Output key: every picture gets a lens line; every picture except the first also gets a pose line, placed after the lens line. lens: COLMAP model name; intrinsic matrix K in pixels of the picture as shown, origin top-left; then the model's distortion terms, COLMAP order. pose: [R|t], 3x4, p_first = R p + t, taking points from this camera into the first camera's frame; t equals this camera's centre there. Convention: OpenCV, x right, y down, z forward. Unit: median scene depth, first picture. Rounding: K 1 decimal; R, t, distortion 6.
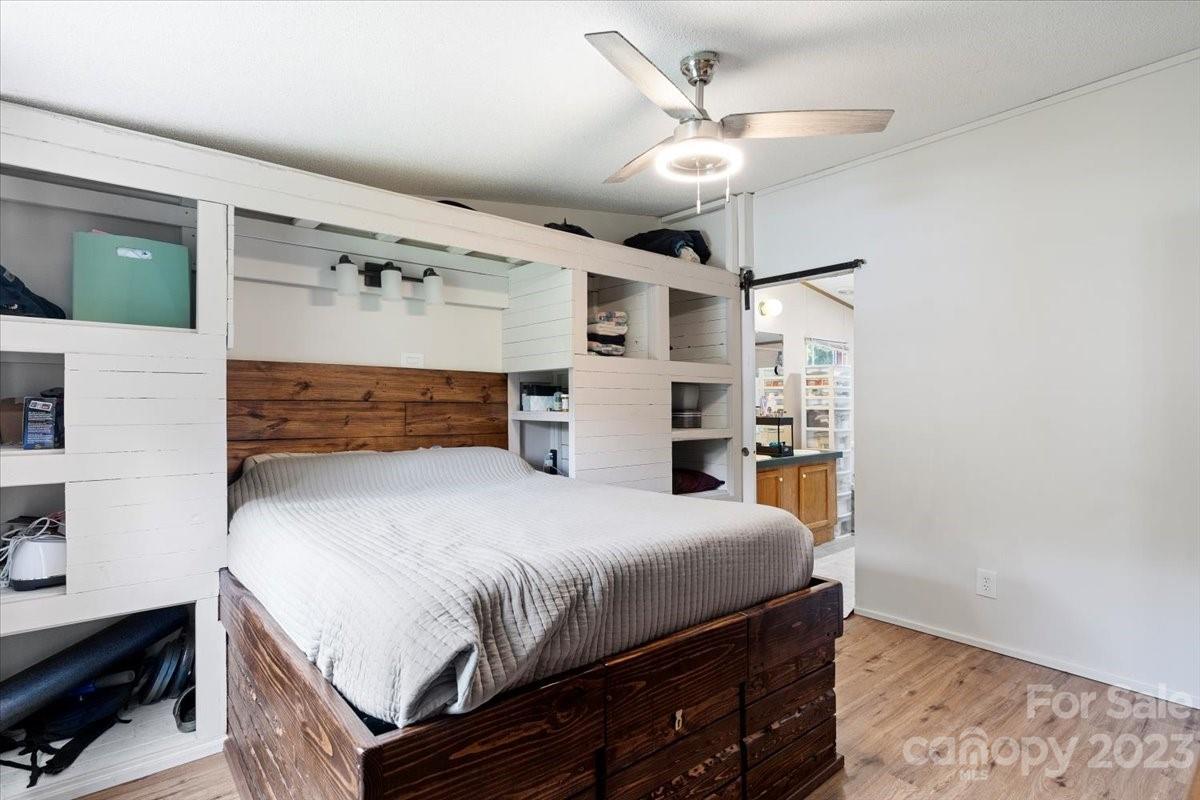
lens RADIAL K [[610.4, 0, 595.5], [0, 610.4, 395.0], [0, 0, 1]] dist [0.002084, 0.000074]
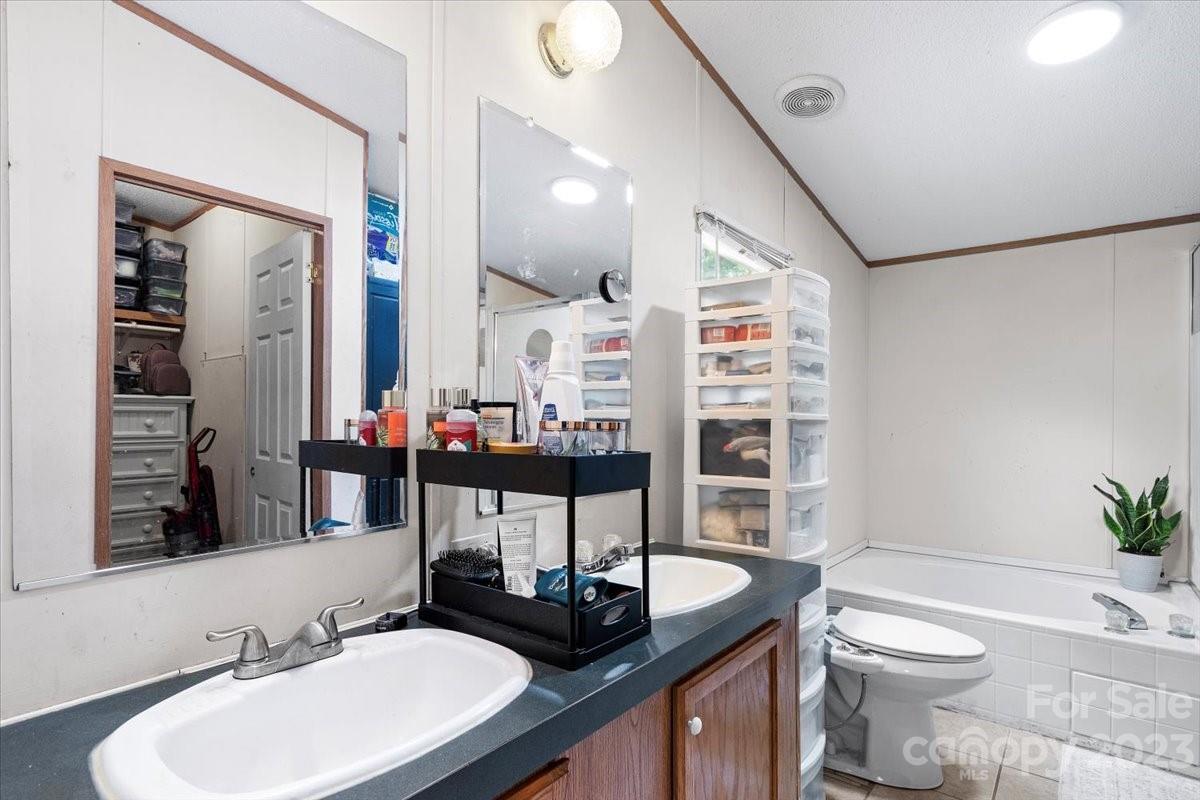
lens RADIAL K [[610.4, 0, 601.8], [0, 610.4, 409.4], [0, 0, 1]] dist [0.002084, 0.000074]
pose [[0.980835, 0.004626, 0.194785, 0.236702], [-0.004987, 0.999987, 0.001361, 0.018768], [-0.194776, -0.002307, 0.980845, 0.707405]]
